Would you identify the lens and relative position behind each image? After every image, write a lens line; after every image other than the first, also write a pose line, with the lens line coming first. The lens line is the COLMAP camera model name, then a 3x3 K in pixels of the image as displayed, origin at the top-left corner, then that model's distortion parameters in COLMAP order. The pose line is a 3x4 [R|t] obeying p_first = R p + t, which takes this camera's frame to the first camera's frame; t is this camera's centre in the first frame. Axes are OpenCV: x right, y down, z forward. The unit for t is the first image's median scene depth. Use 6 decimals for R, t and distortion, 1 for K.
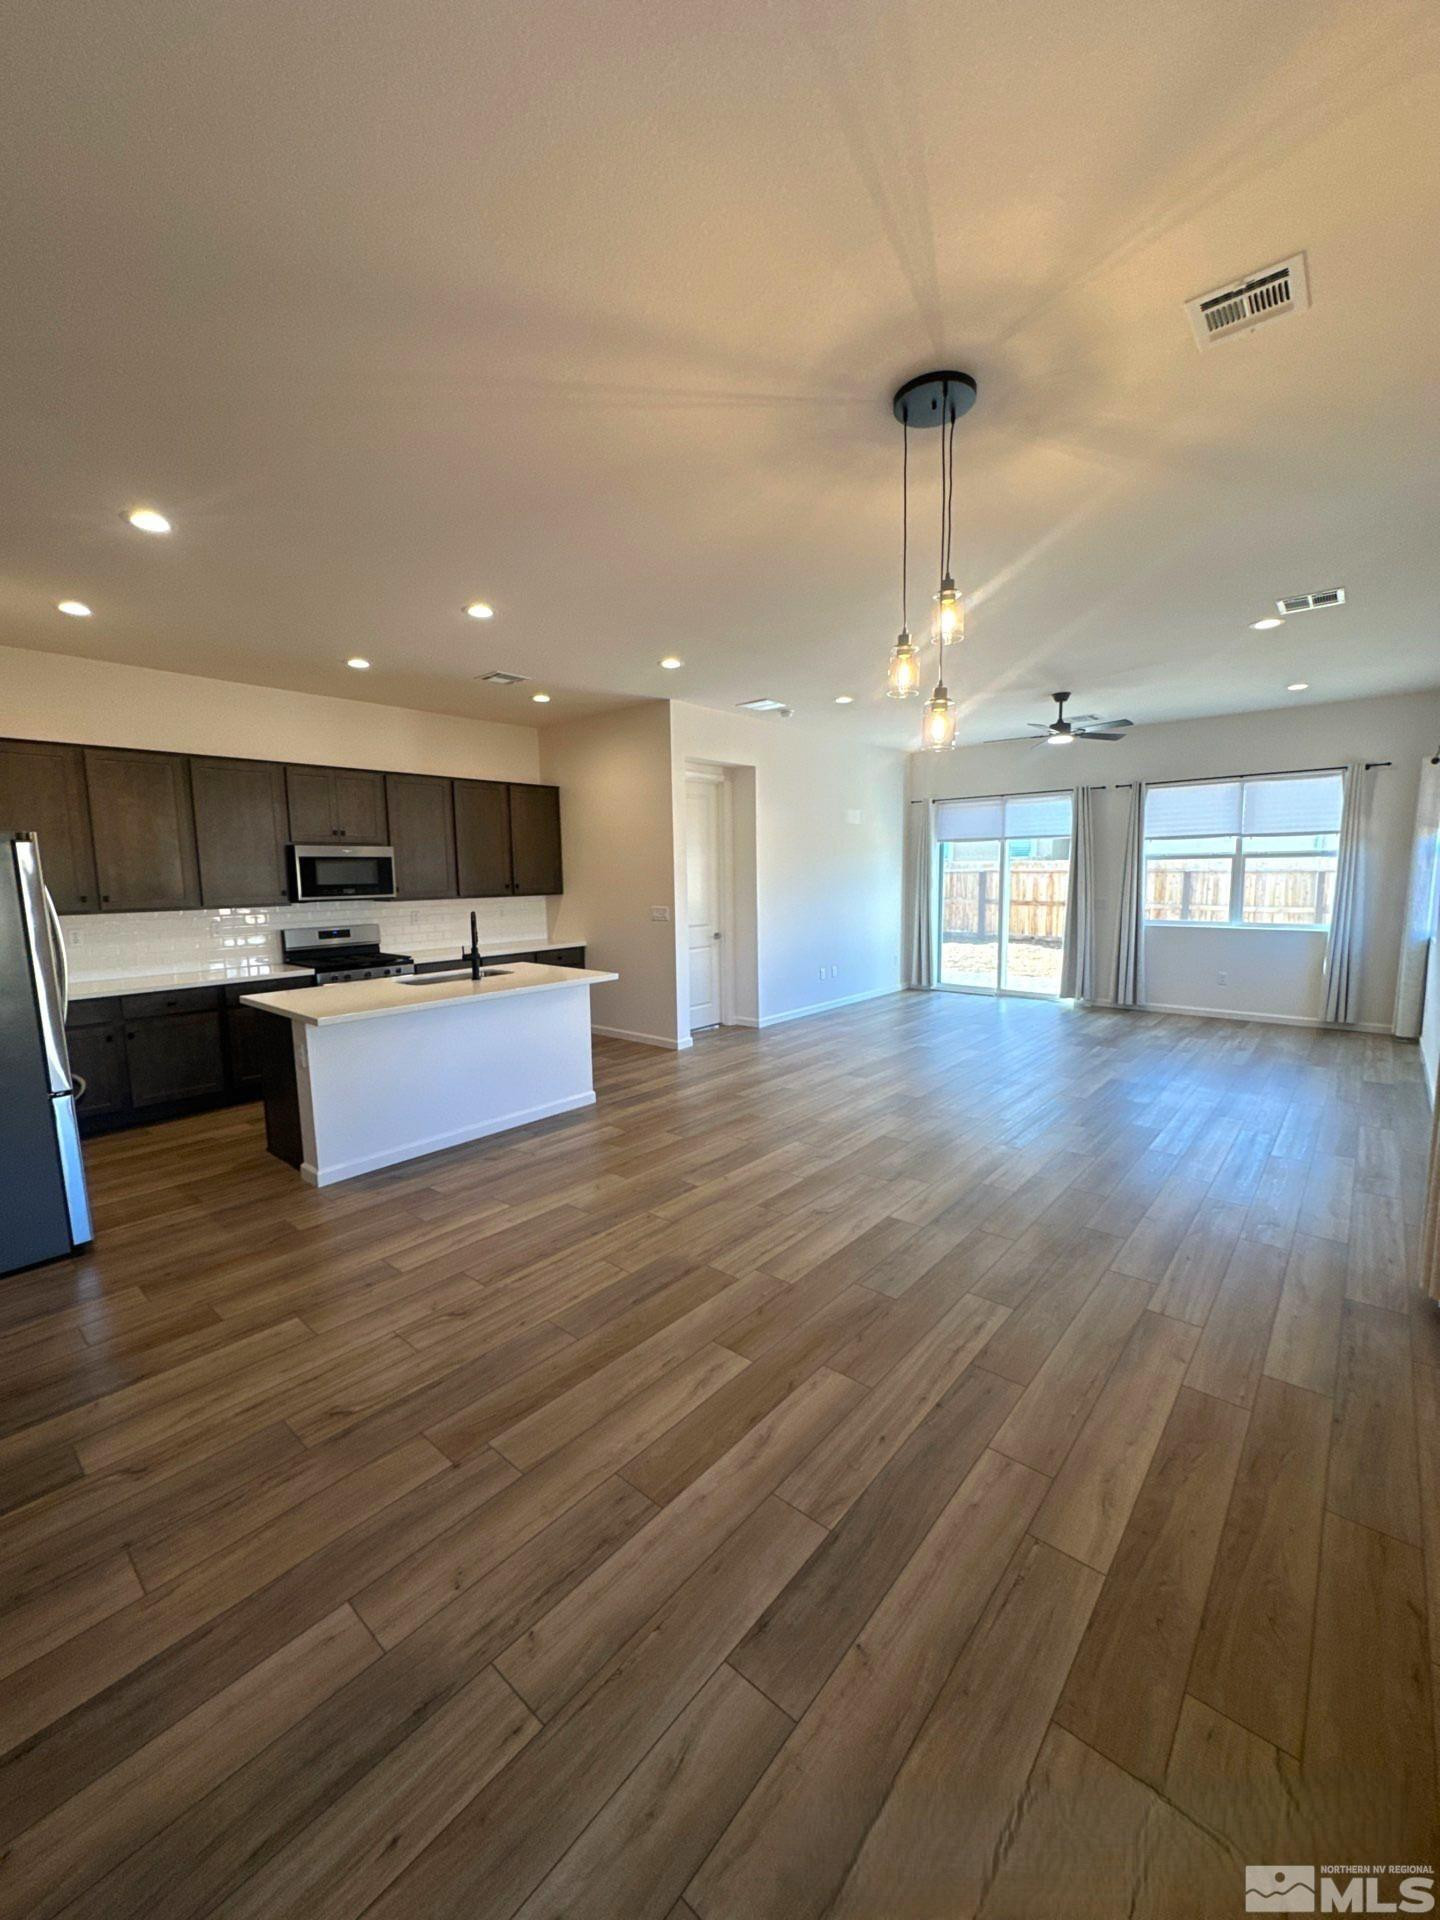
lens RADIAL K [[763.2, 0, 717.3], [0, 763.2, 969.4], [0, 0, 1]] dist [-0.002441, 0.000387]
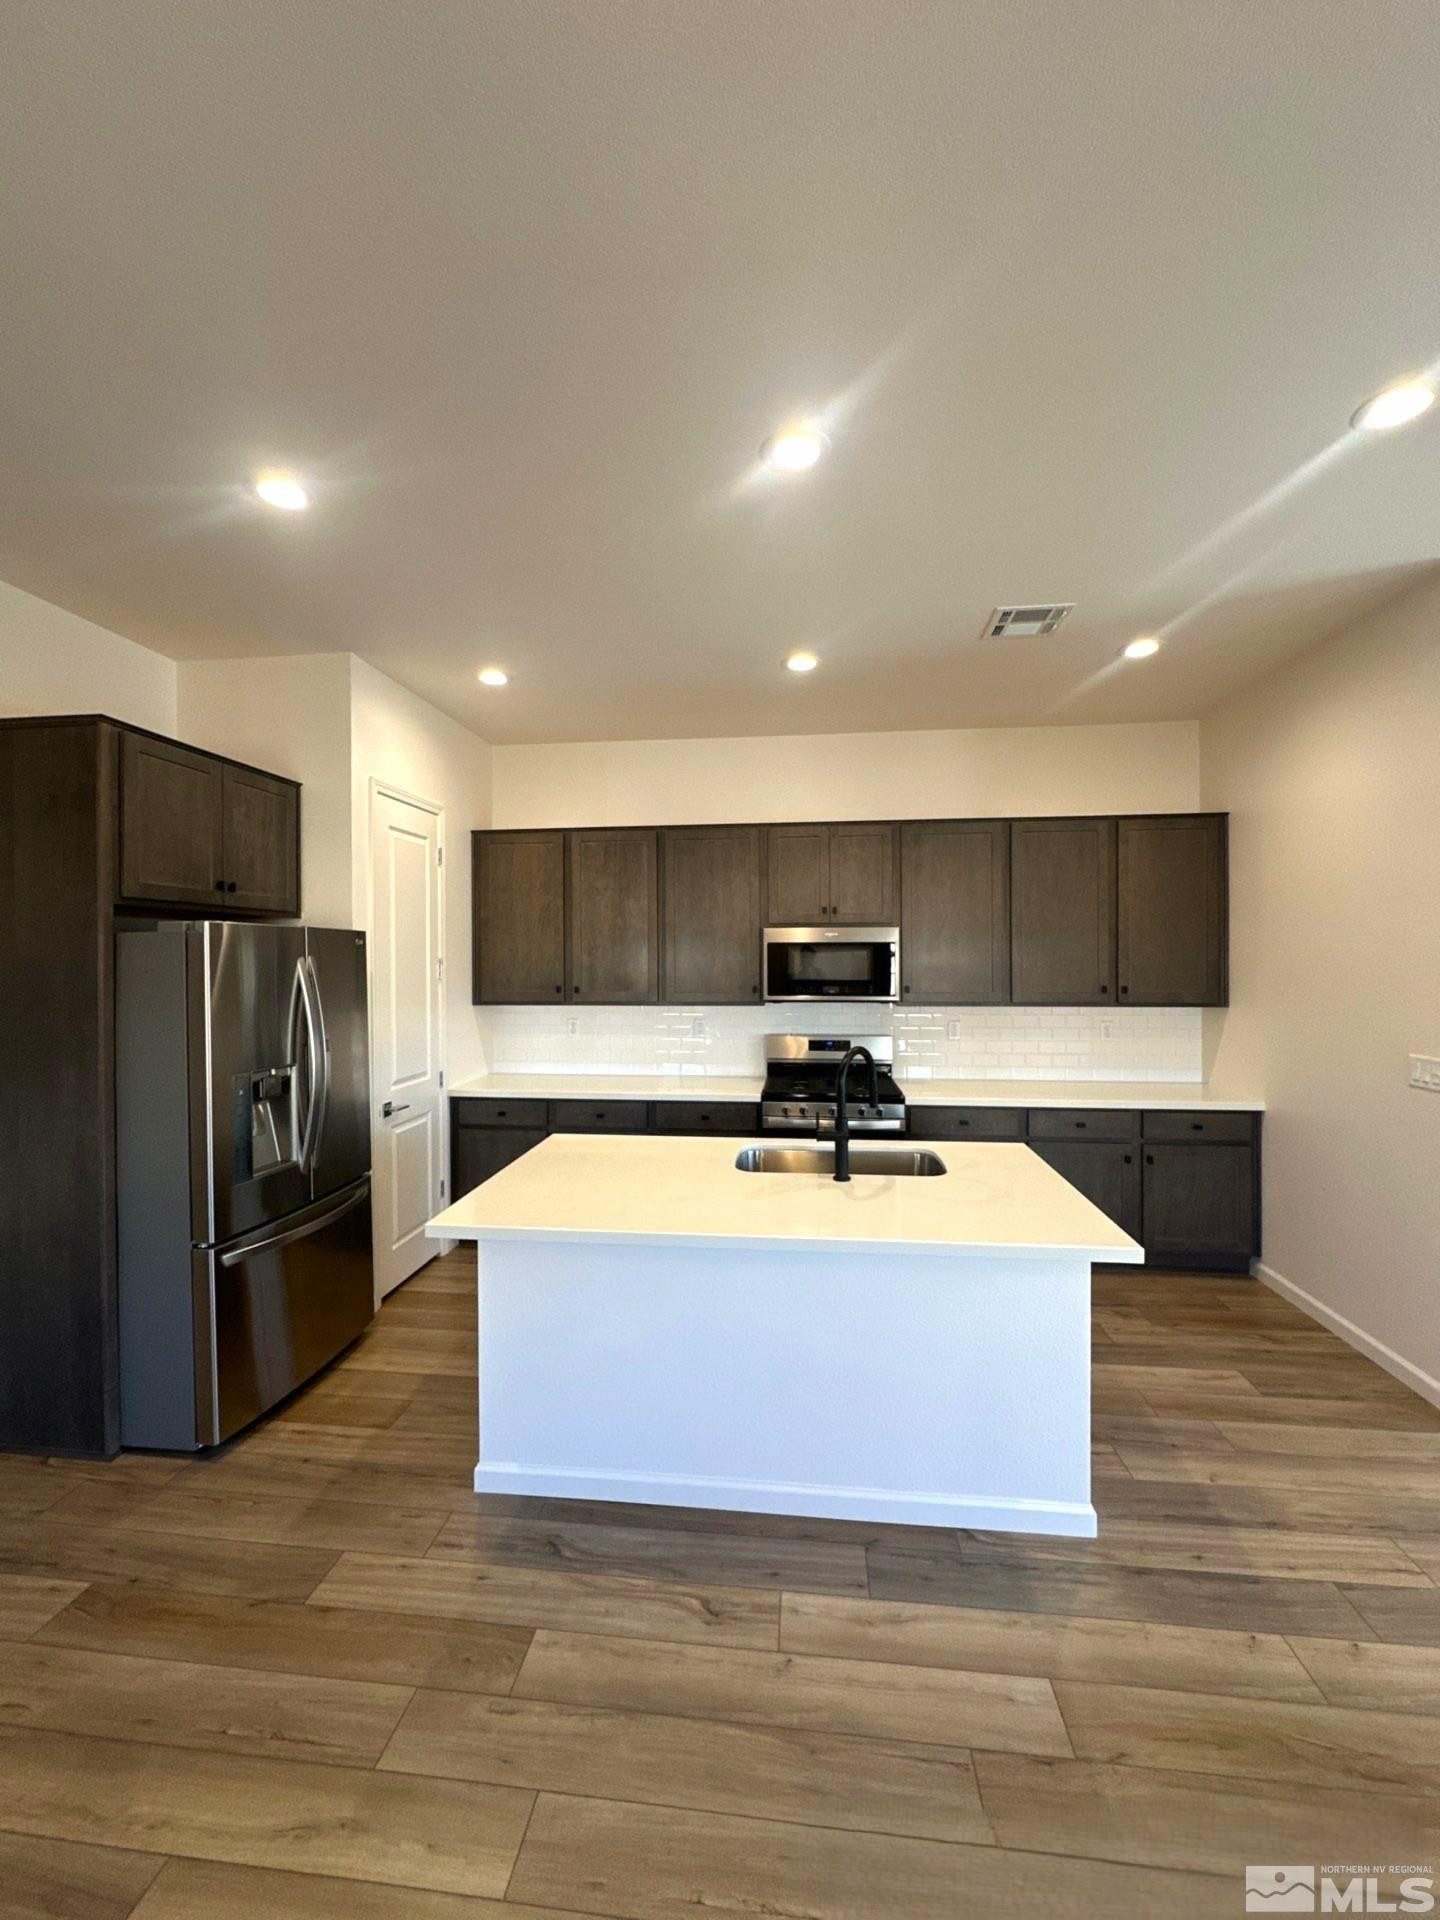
lens RADIAL K [[763.2, 0, 716.7], [0, 763.2, 967.8], [0, 0, 1]] dist [-0.002441, 0.000387]
pose [[0.567339, 0.026600, -0.823055, 0.046347], [-0.111516, 0.992753, -0.044785, -0.076836], [0.815899, 0.117192, 0.566194, 0.487644]]
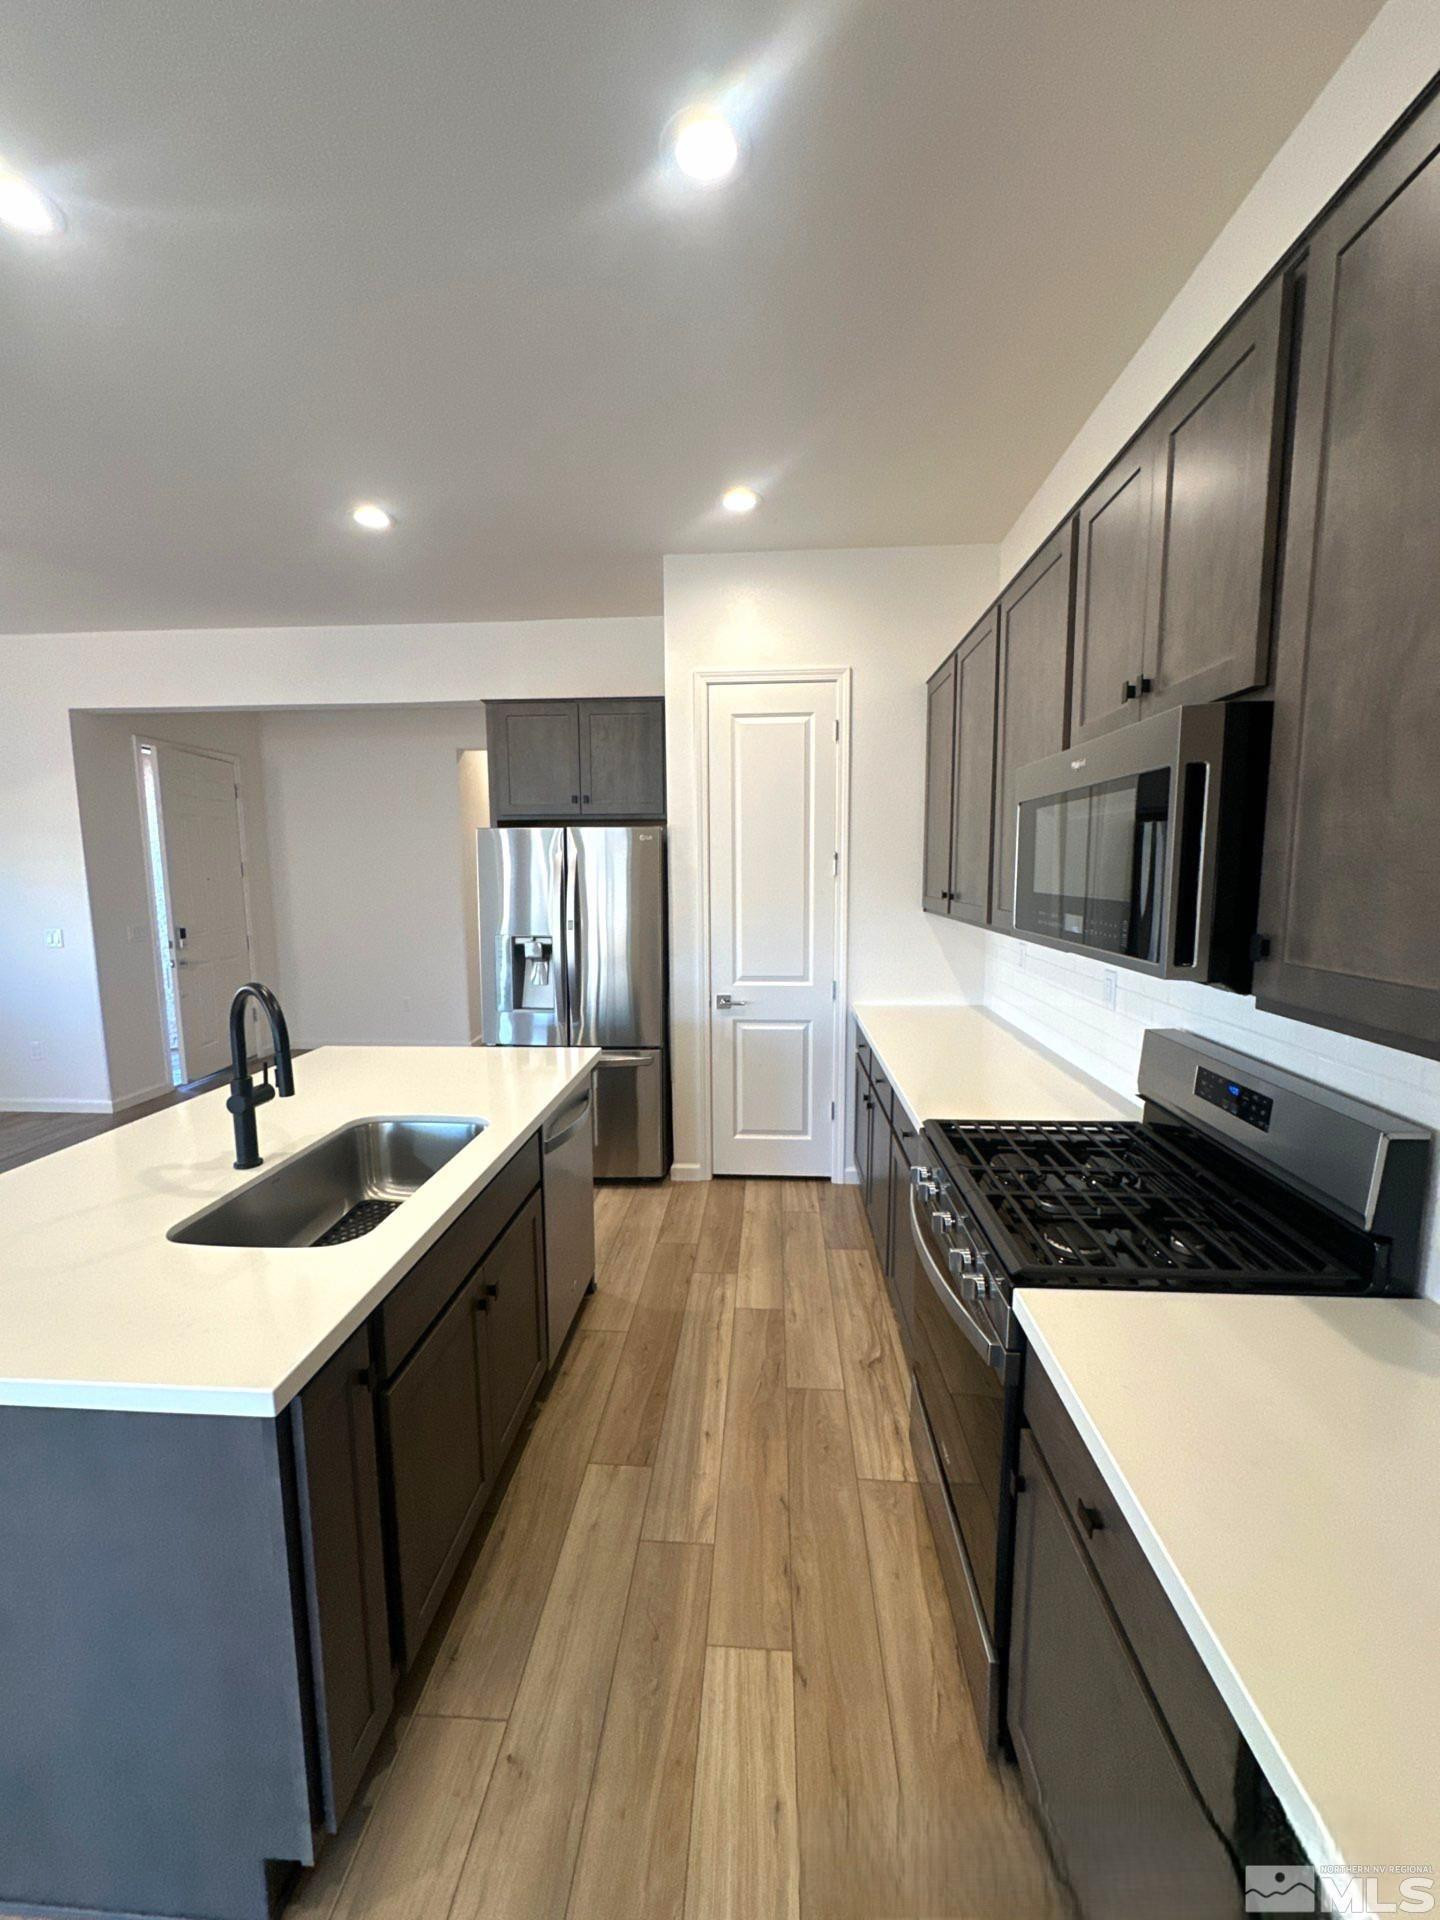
lens RADIAL K [[763.2, 0, 711.7], [0, 763.2, 954.6], [0, 0, 1]] dist [-0.002441, 0.000387]
pose [[-0.798168, 0.095502, -0.594817, -0.220709], [-0.056091, 0.971285, 0.231214, -0.142001], [0.599818, 0.217911, -0.769892, 1.084341]]
